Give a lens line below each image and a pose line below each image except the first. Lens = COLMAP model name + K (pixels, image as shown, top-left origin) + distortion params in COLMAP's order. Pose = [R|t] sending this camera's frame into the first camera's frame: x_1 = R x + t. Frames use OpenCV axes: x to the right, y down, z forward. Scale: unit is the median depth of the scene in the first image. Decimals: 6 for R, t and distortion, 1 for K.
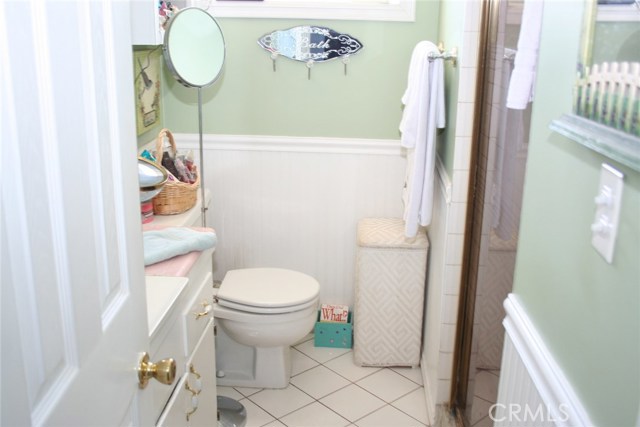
lens RADIAL K [[659.6, 0, 321.1], [0, 659.6, 211.4], [0, 0, 1]] dist [-0.105430, 0.000000]
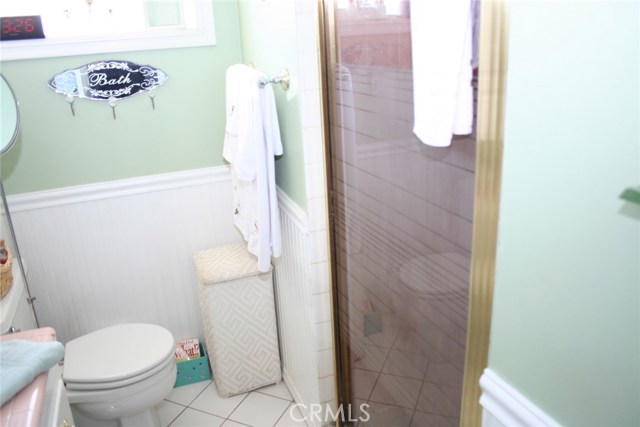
lens RADIAL K [[538.9, 0, 320.6], [0, 538.9, 211.1], [0, 0, 1]] dist [-0.138964, 0.097189]
pose [[0.909052, -0.193654, 0.368947, -0.054945], [0.180677, 0.981065, 0.069771, -0.075693], [-0.375472, 0.003235, 0.926828, 0.214112]]
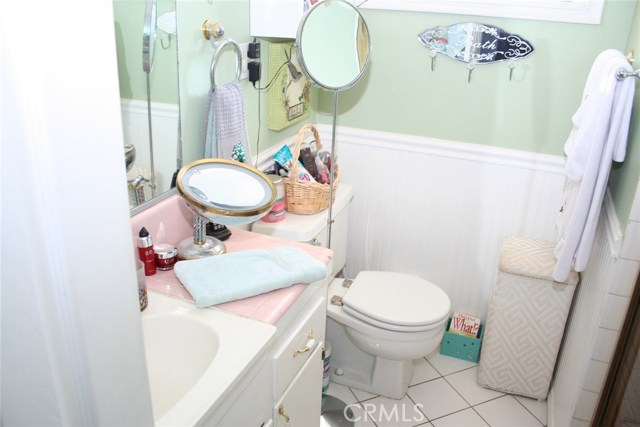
lens RADIAL K [[538.9, 0, 322.3], [0, 538.9, 214.1], [0, 0, 1]] dist [-0.138964, 0.097189]
pose [[0.952608, 0.133356, -0.273414, 0.013714], [-0.108982, 0.988740, 0.102546, -0.073298], [0.284010, -0.067889, 0.956415, 0.223855]]
